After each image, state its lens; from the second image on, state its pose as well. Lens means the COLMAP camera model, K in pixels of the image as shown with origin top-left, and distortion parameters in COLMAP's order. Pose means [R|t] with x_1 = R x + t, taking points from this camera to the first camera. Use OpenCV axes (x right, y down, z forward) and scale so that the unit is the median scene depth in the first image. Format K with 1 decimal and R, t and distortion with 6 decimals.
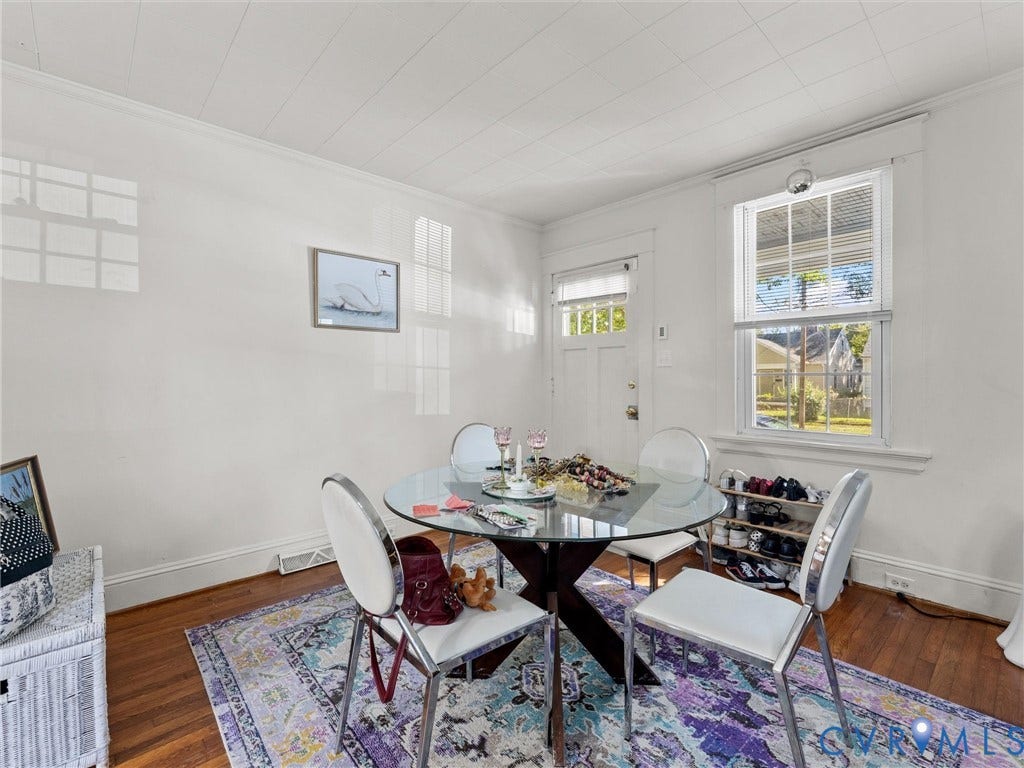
lens RADIAL K [[480.6, 0, 508.3], [0, 480.6, 378.0], [0, 0, 1]] dist [0.004054, -0.000326]
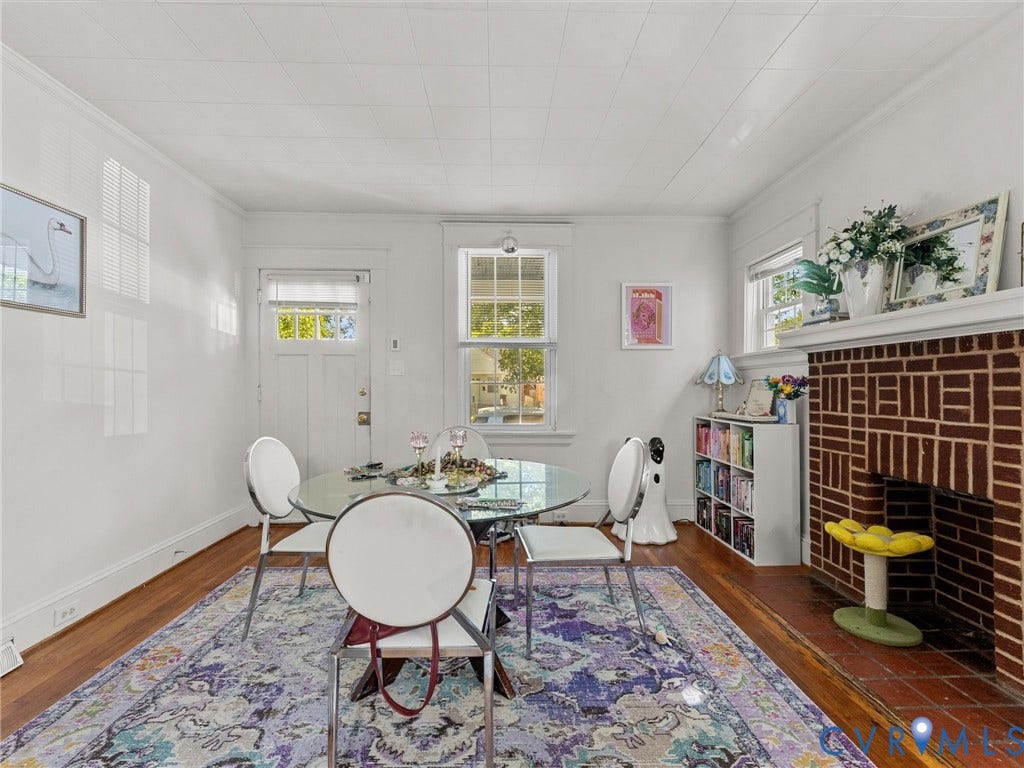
lens RADIAL K [[480.6, 0, 506.2], [0, 480.6, 387.7], [0, 0, 1]] dist [0.004054, -0.000326]
pose [[0.638511, 0.001185, 0.769612, -0.369534], [-0.002491, 0.999997, 0.000527, 0.003096], [-0.769609, -0.002254, 0.638512, 0.095531]]
